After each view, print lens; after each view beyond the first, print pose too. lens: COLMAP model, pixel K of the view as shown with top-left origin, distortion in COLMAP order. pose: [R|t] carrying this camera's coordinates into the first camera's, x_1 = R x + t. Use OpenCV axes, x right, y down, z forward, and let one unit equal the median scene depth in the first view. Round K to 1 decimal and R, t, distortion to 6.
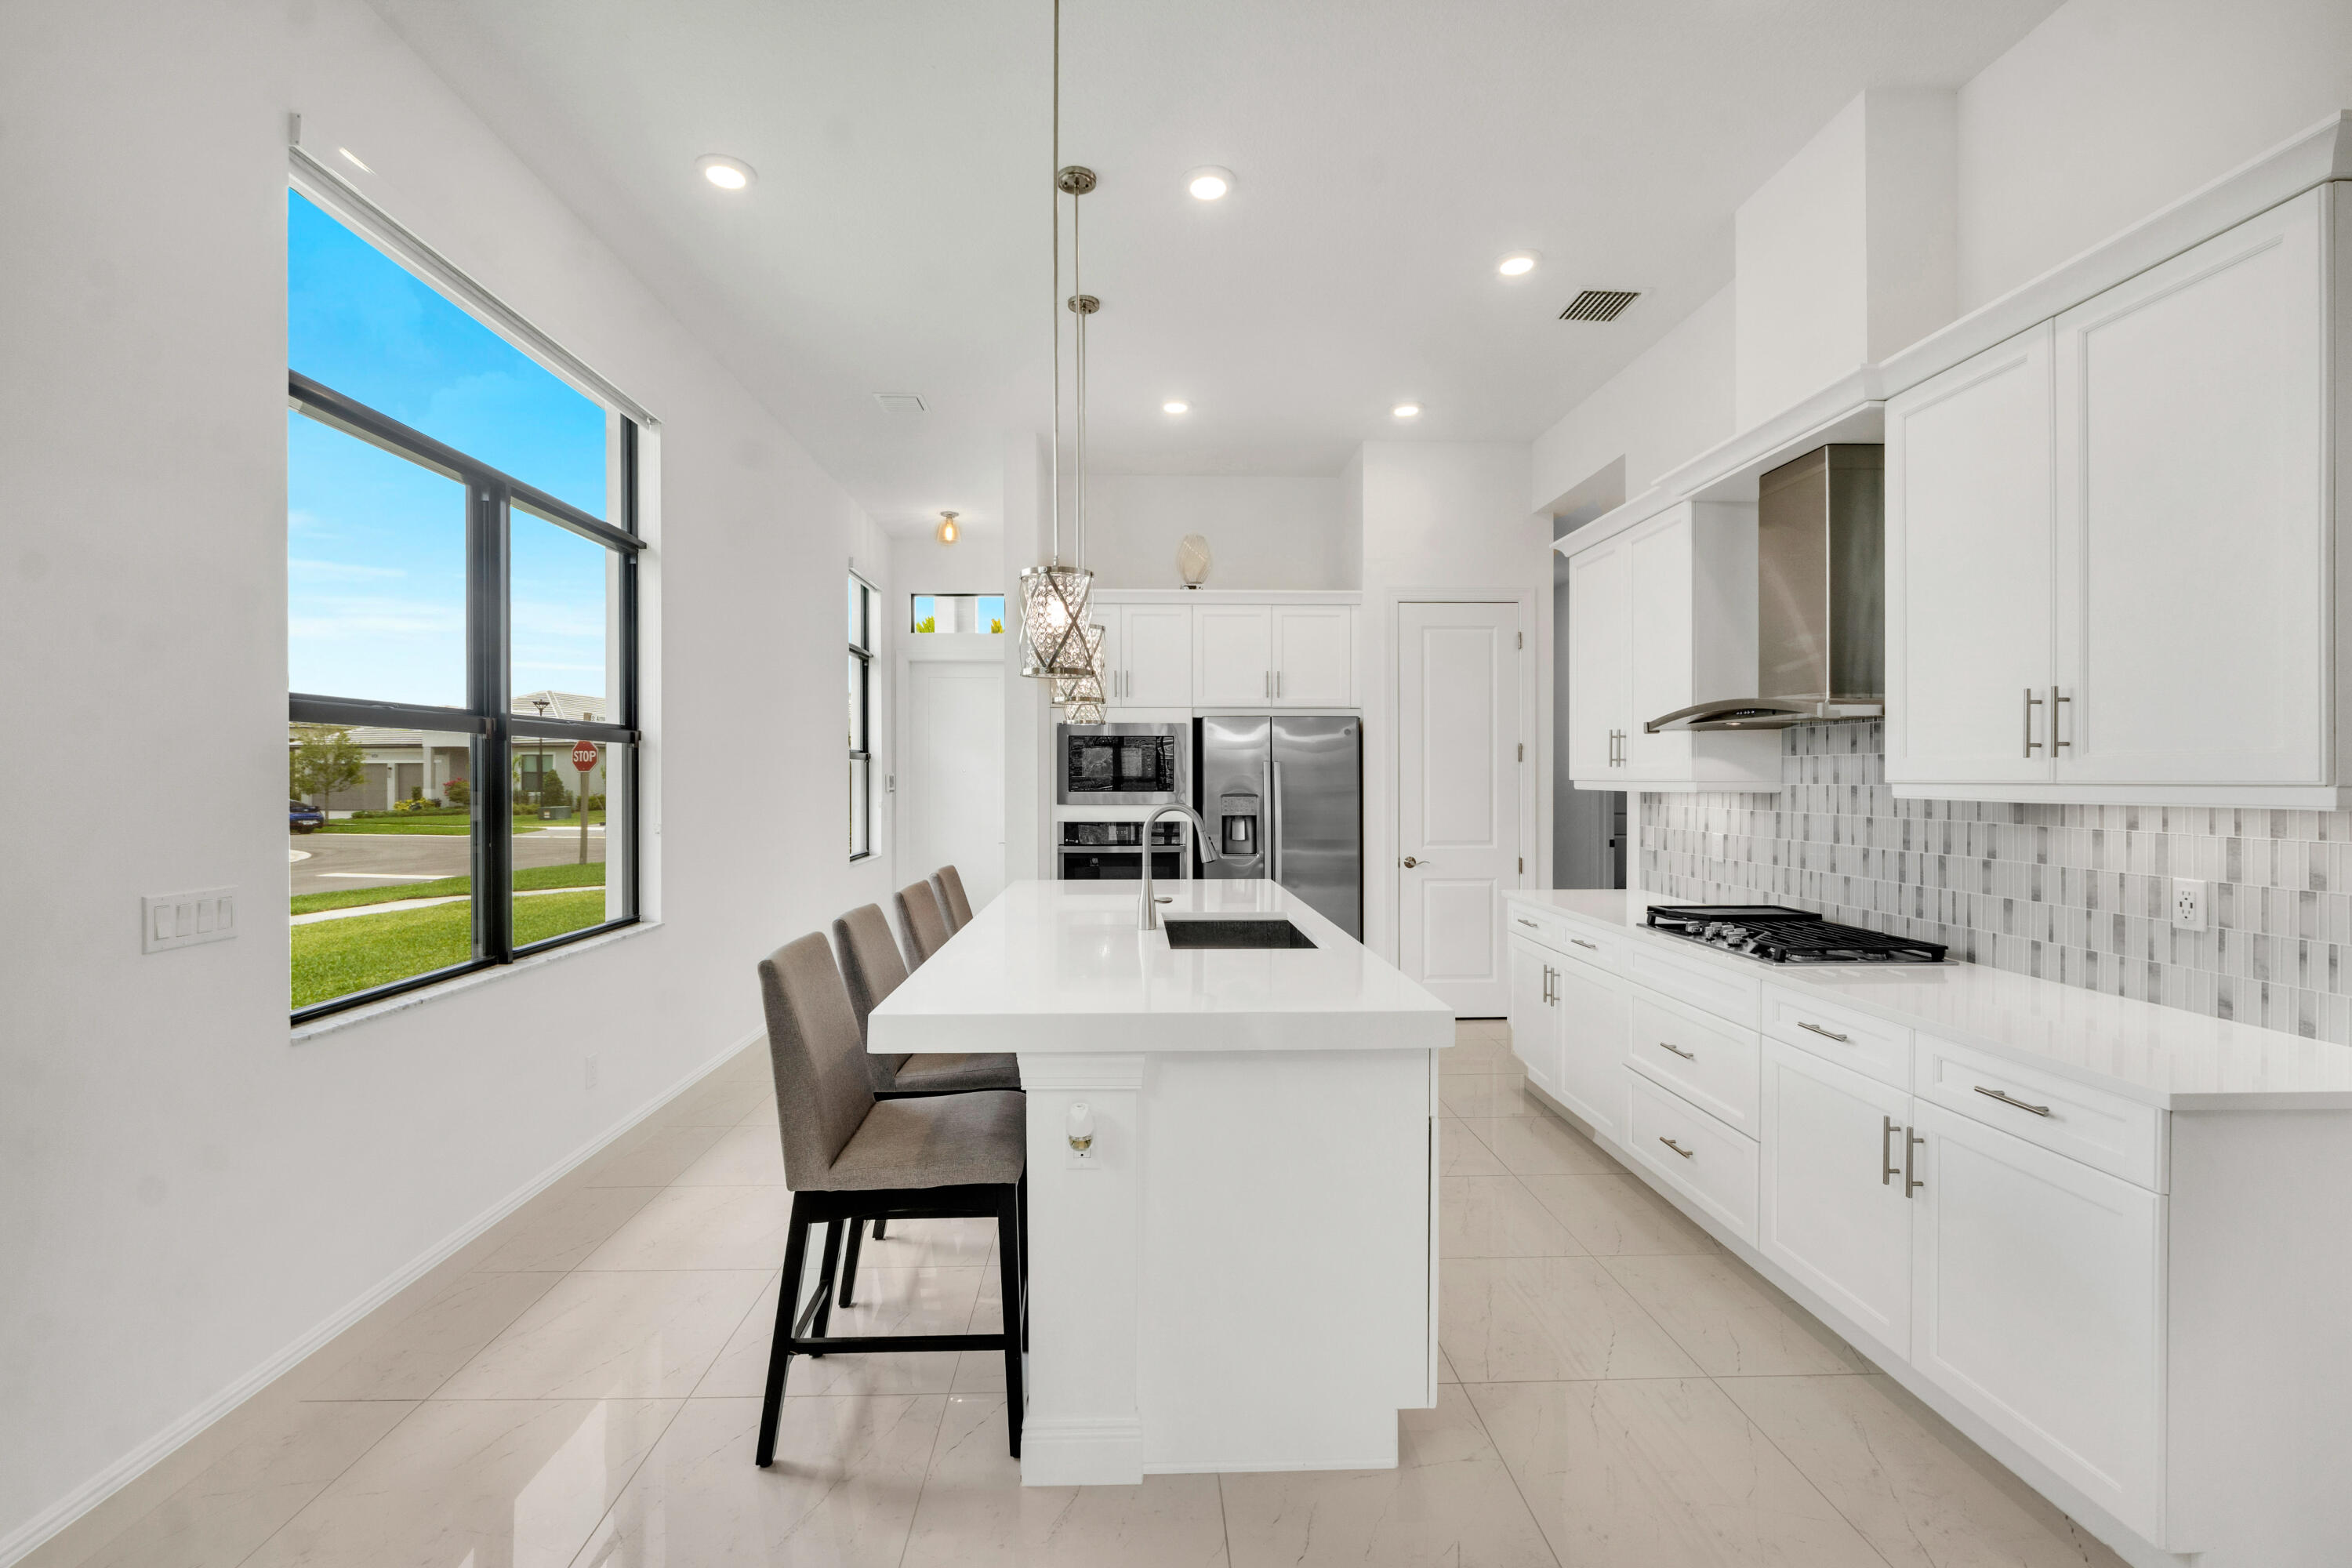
lens RADIAL K [[995.0, 0, 1161.3], [0, 995.0, 778.3], [0, 0, 1]] dist [-0.004709, 0.000190]
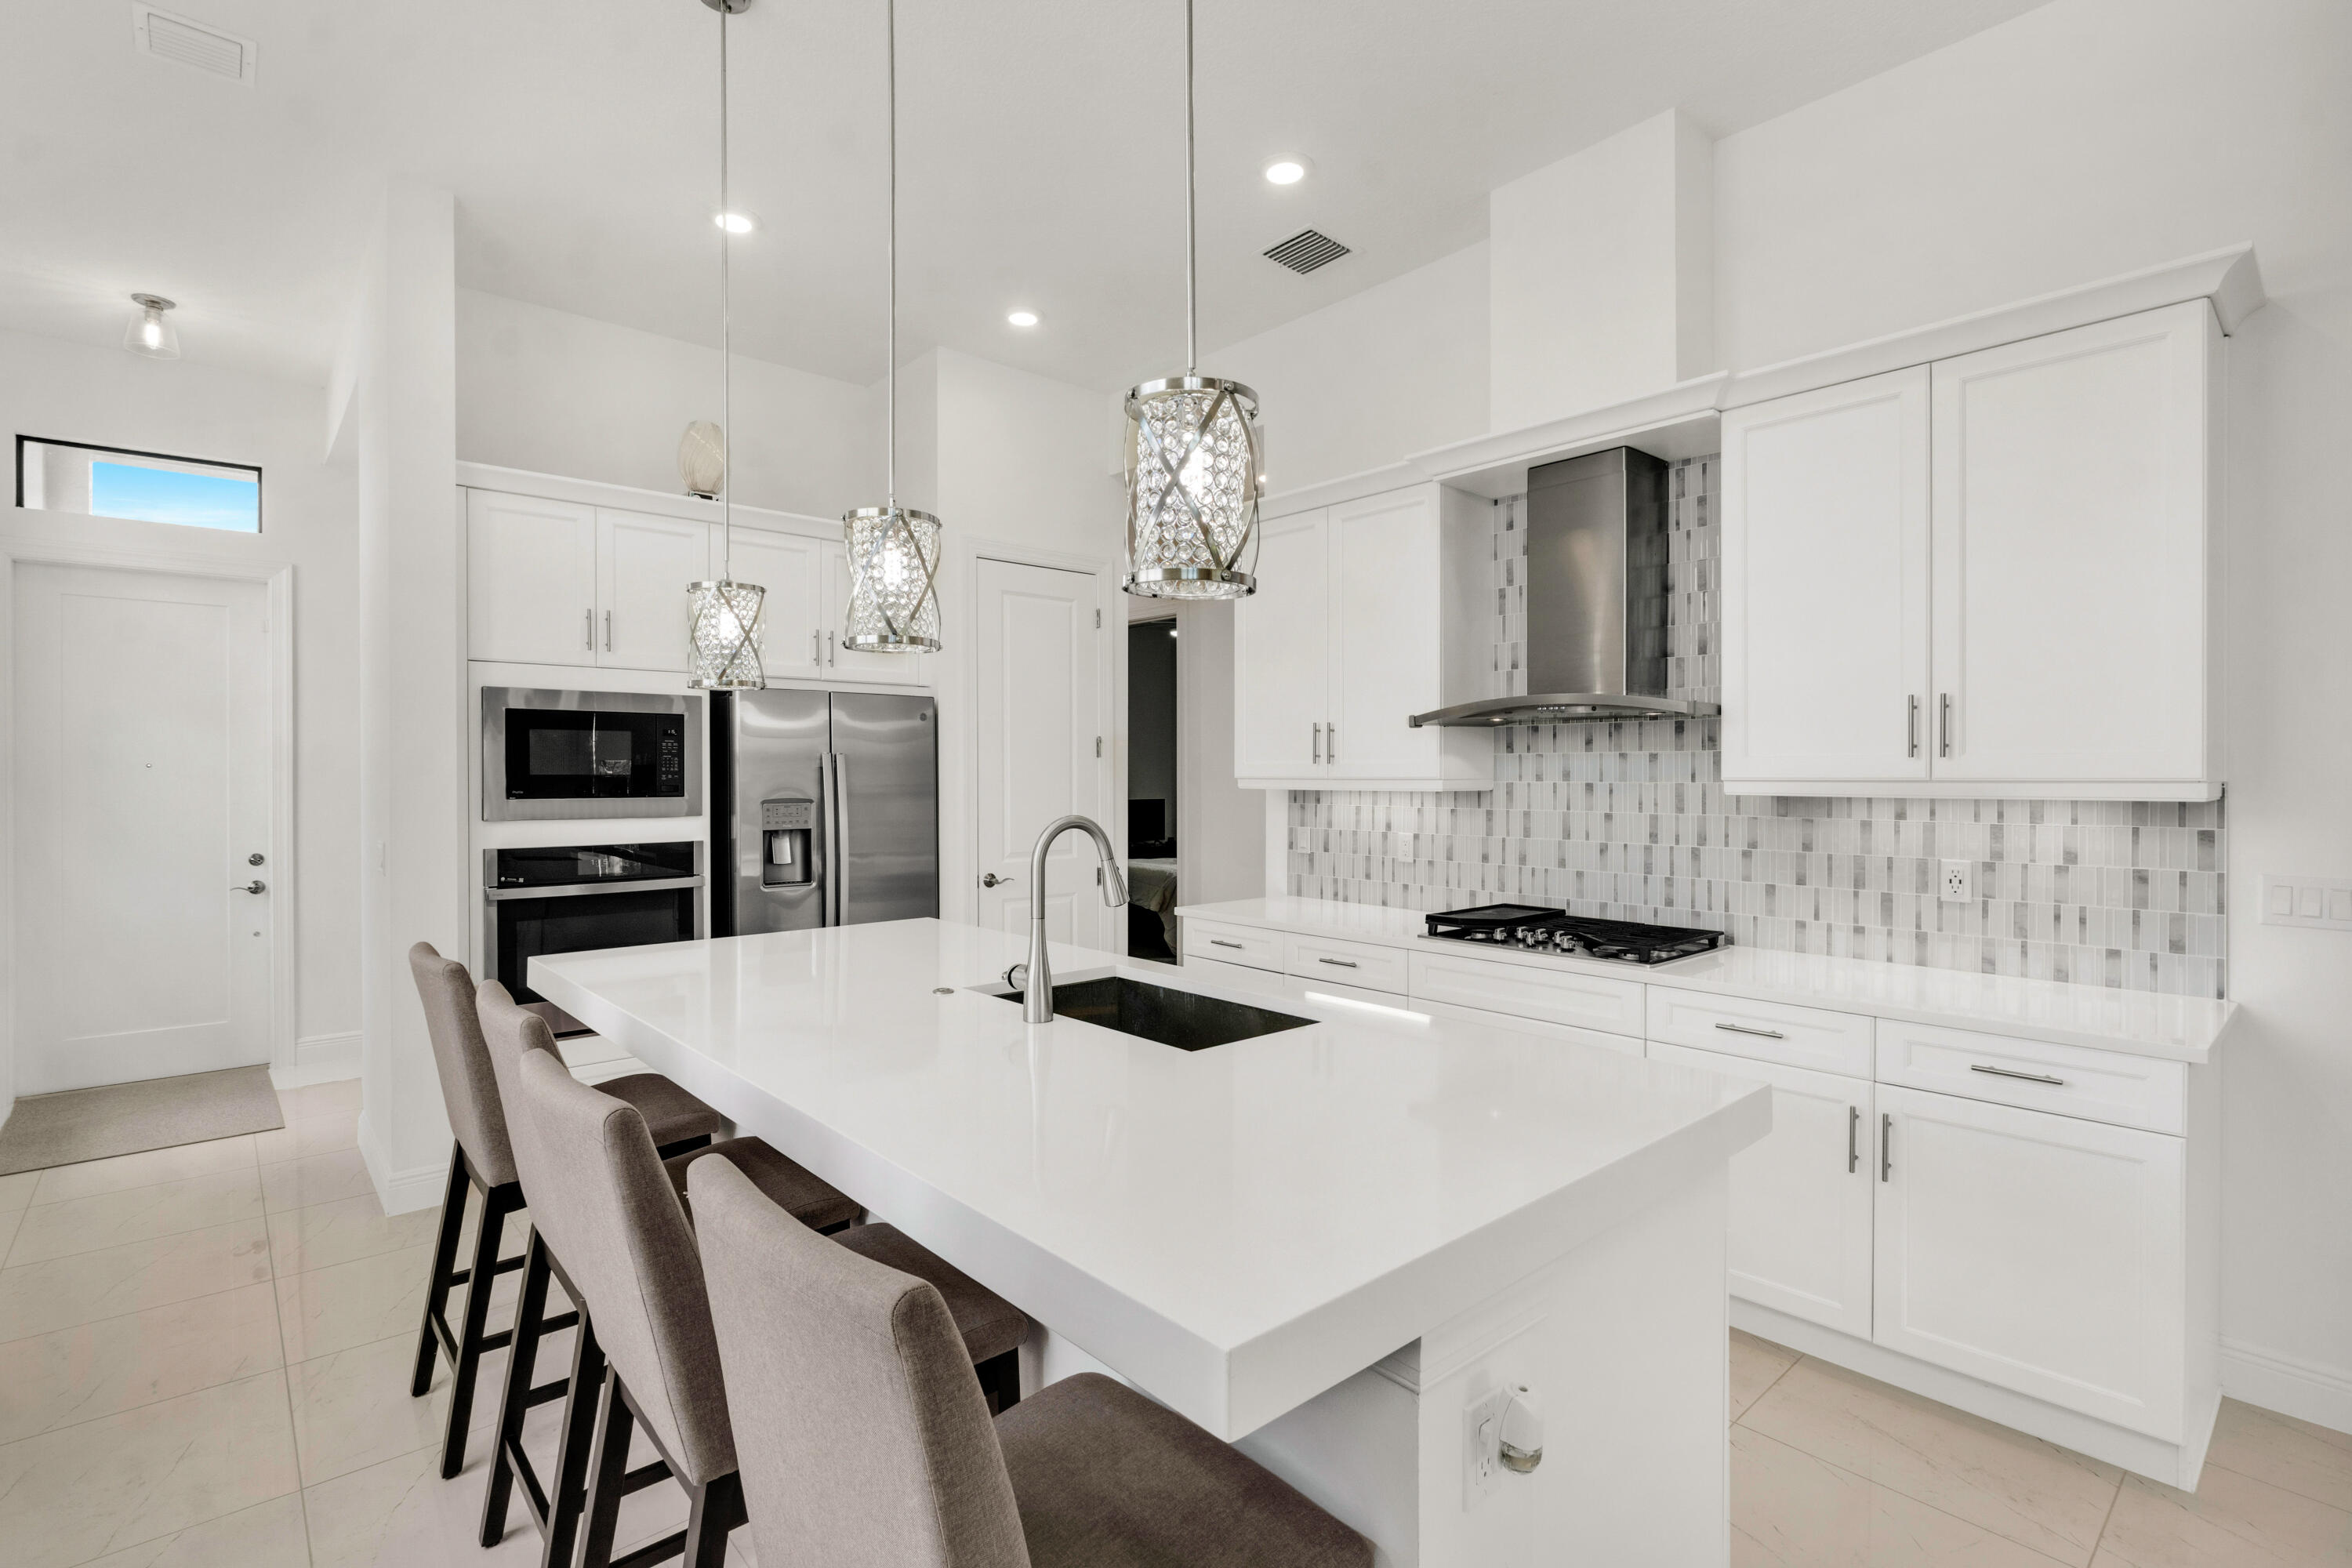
lens RADIAL K [[1092.1, 0, 1157.5], [0, 1092.1, 777.6], [0, 0, 1]] dist [-0.004744, -0.000094]
pose [[0.774040, -0.003014, 0.633130, -0.366471], [0.001920, 0.999995, 0.002412, -0.001761], [-0.633134, -0.000651, 0.774042, 0.399515]]
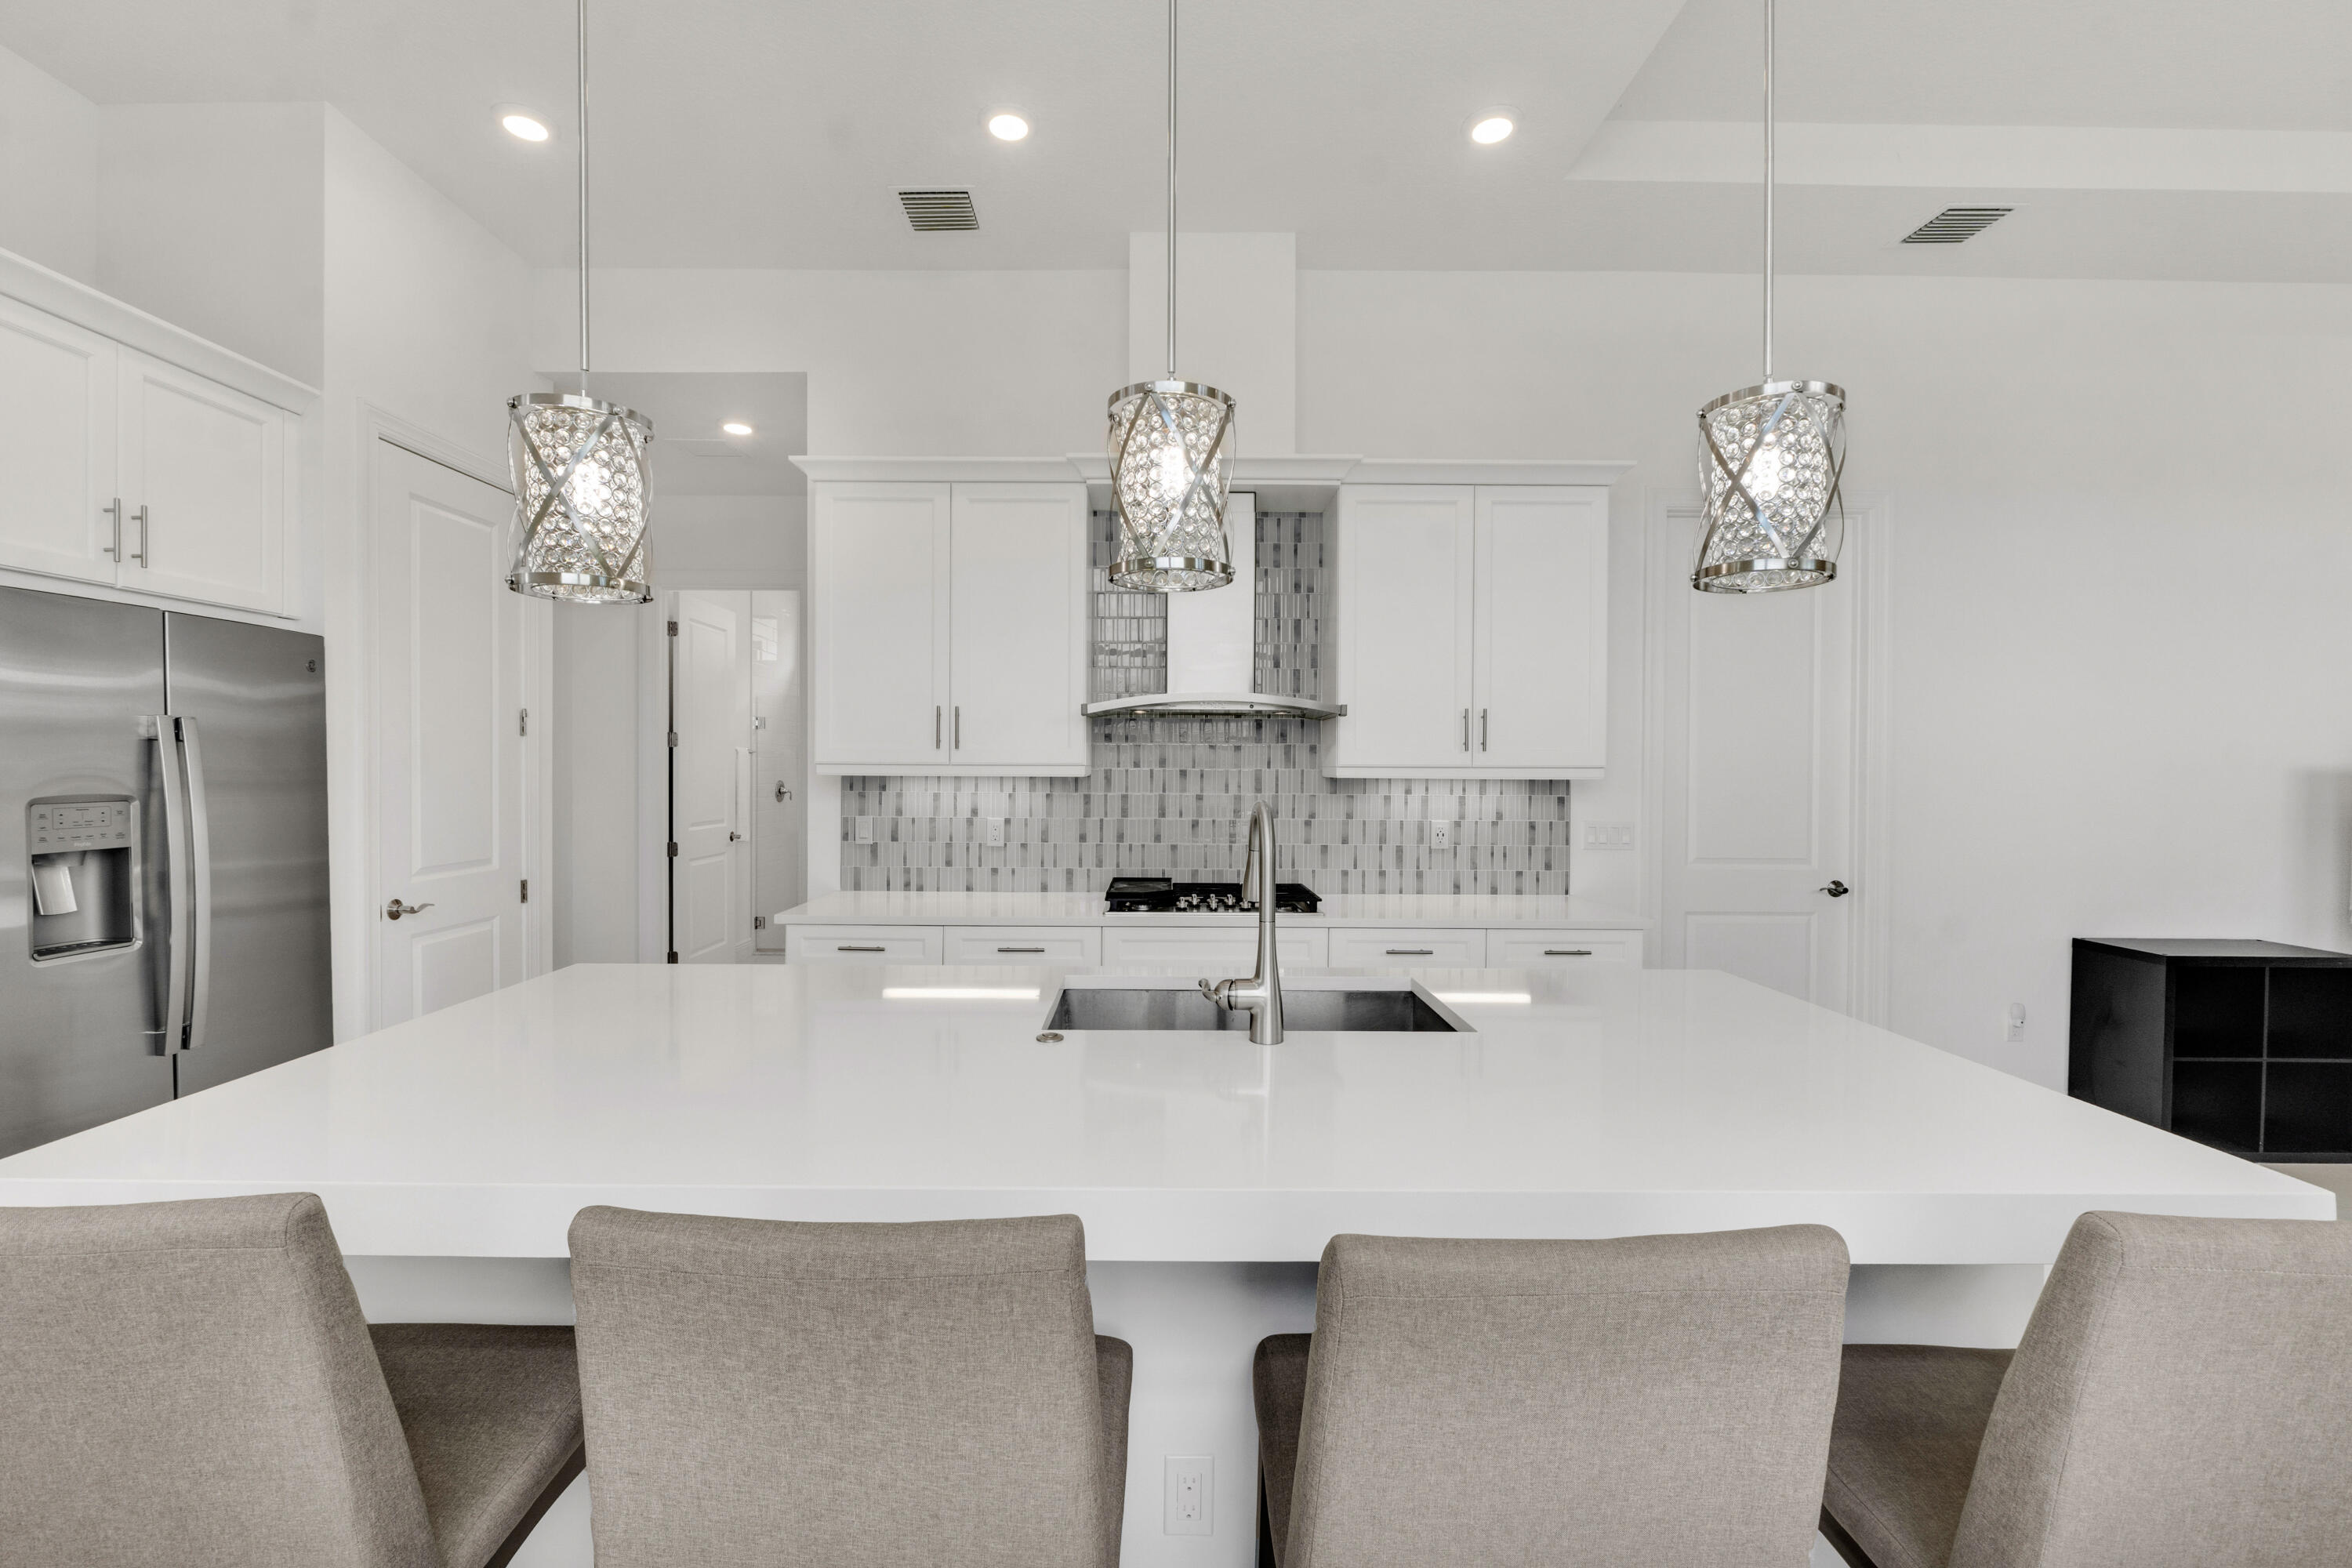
lens RADIAL K [[995.0, 0, 1161.3], [0, 995.0, 778.3], [0, 0, 1]] dist [-0.004709, 0.000190]
pose [[0.032018, -0.011850, 0.999417, -0.520168], [-0.004044, 0.999920, 0.011986, 0.004191], [-0.999479, -0.004426, 0.031967, 0.975752]]
